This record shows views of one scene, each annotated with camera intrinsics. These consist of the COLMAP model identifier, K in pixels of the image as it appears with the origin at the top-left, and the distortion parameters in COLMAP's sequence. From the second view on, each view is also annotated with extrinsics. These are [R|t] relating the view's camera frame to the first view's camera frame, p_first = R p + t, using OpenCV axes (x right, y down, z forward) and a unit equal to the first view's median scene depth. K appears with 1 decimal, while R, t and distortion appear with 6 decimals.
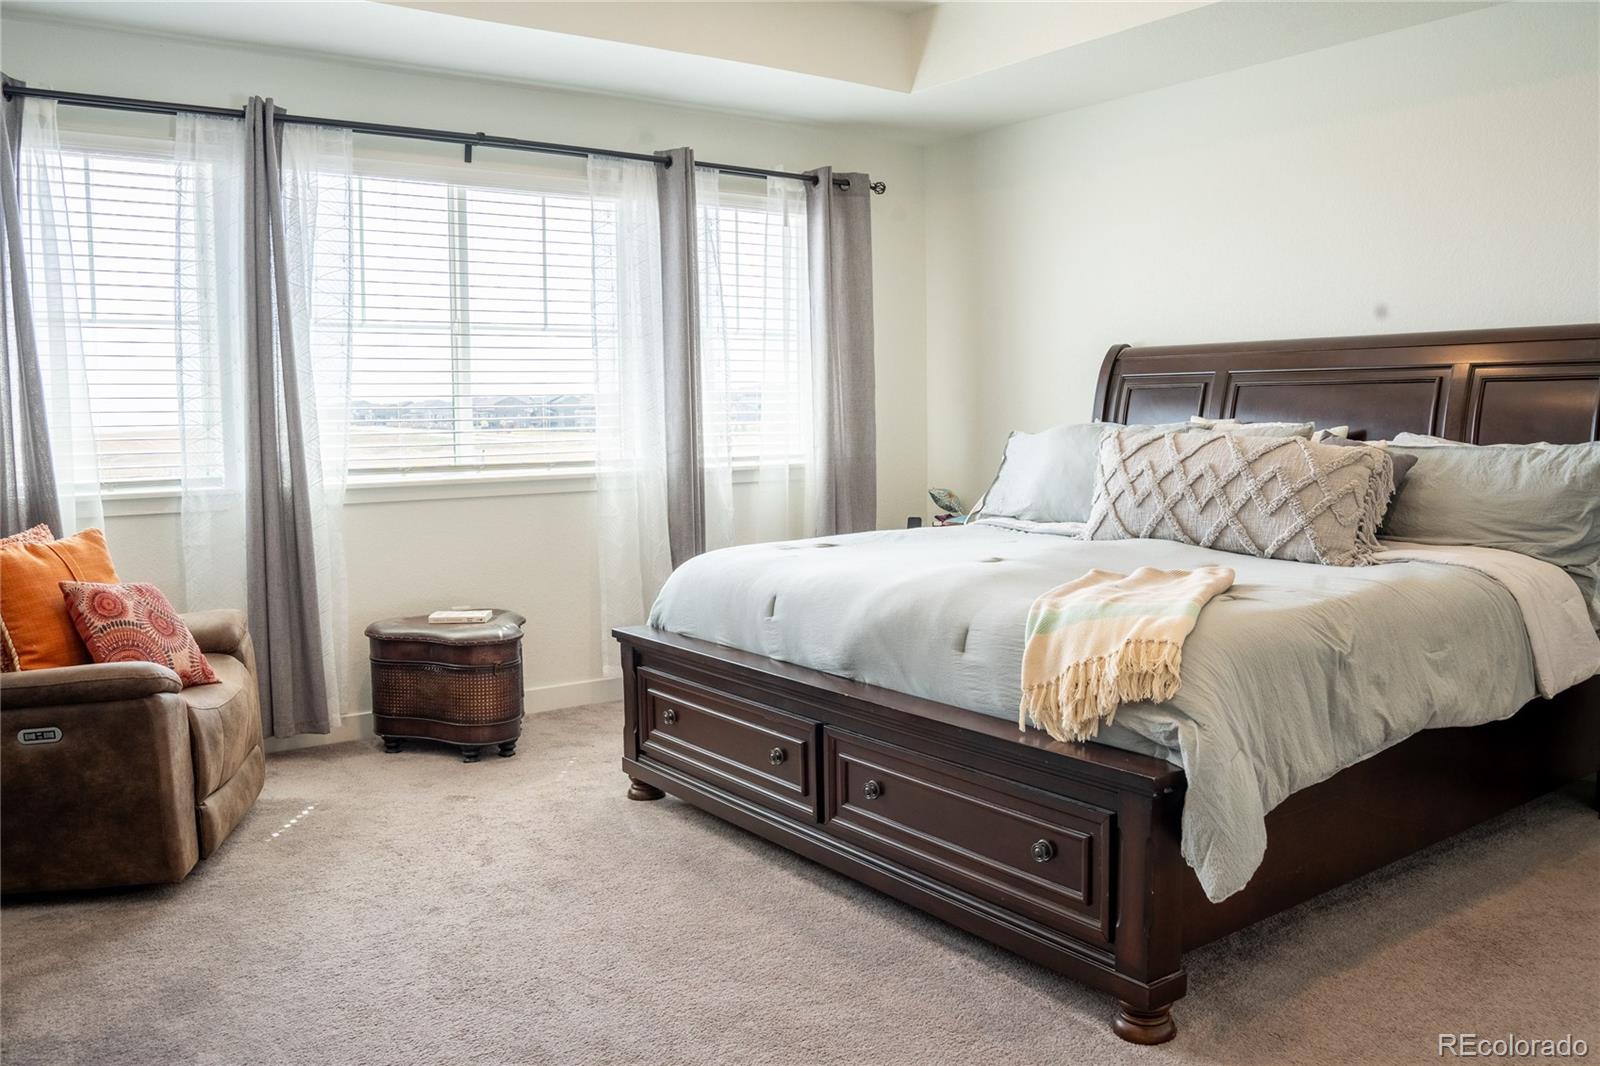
lens RADIAL K [[1341.3, 0, 803.3], [0, 1341.3, 538.6], [0, 0, 1]] dist [-0.018557, -0.015998]
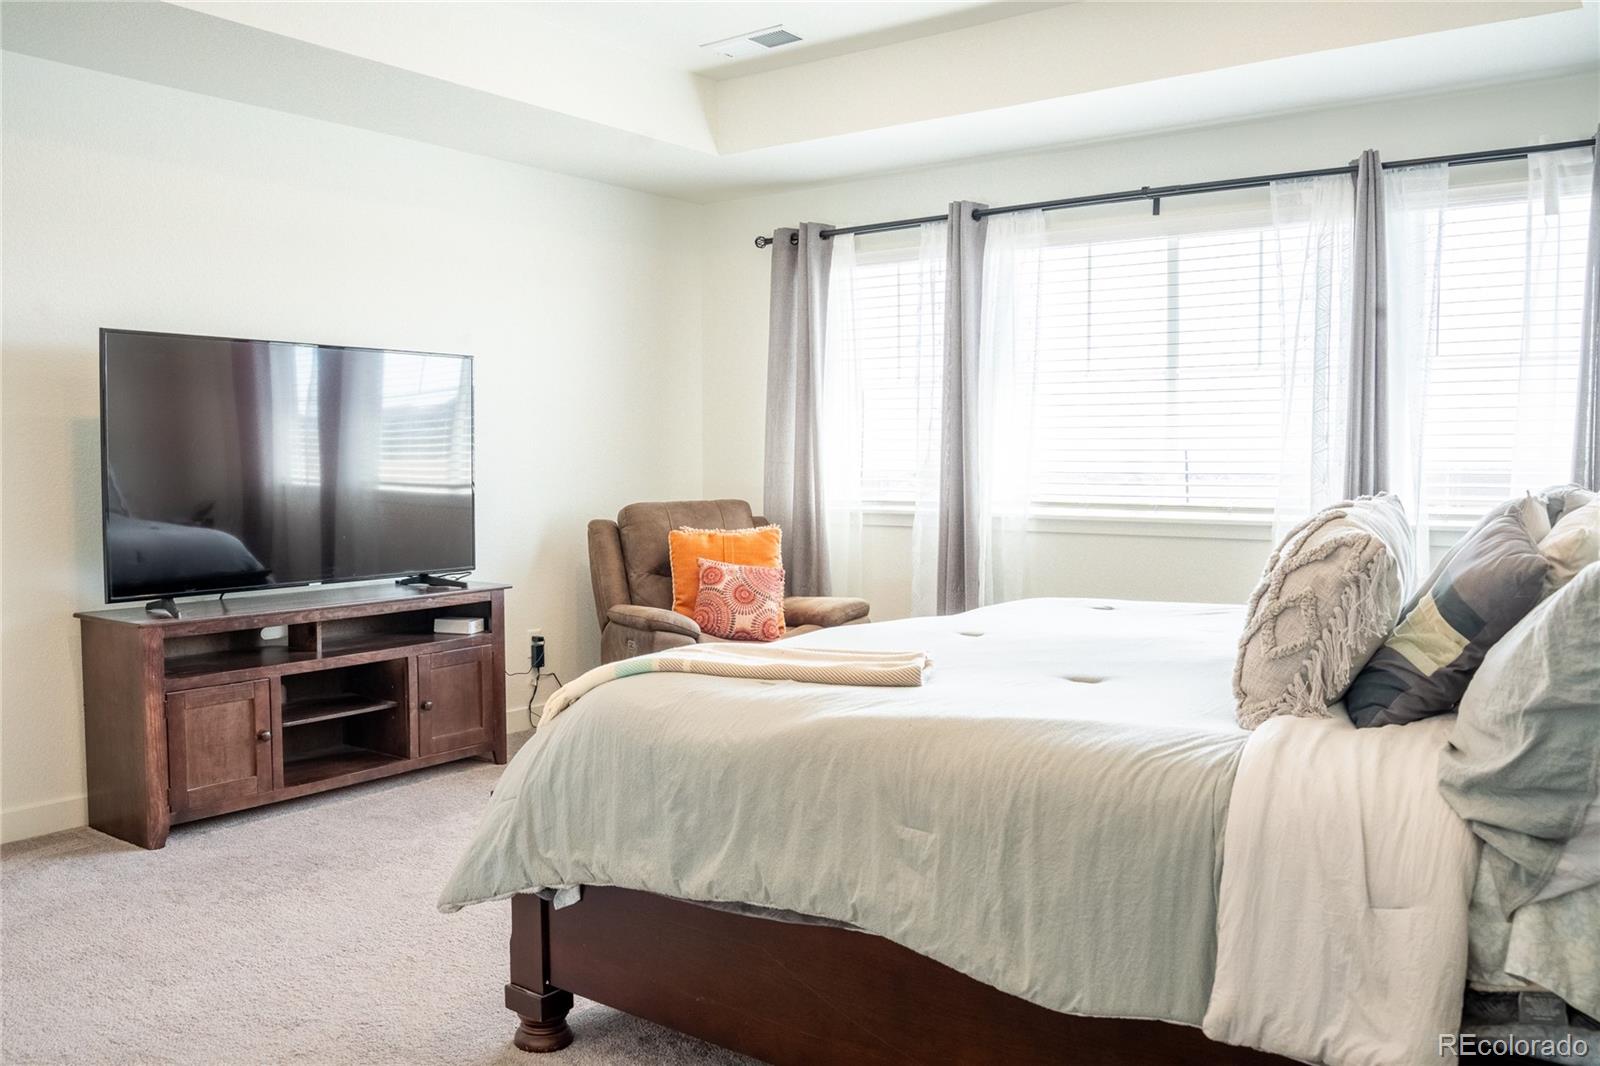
lens RADIAL K [[1288.9, 0, 801.1], [0, 1288.9, 531.5], [0, 0, 1]] dist [-0.096218, 0.055885]
pose [[0.282996, 0.070819, -0.956503, 0.612445], [-0.095221, 0.994418, 0.045454, -0.052755], [0.954383, 0.078216, 0.288159, 0.452265]]
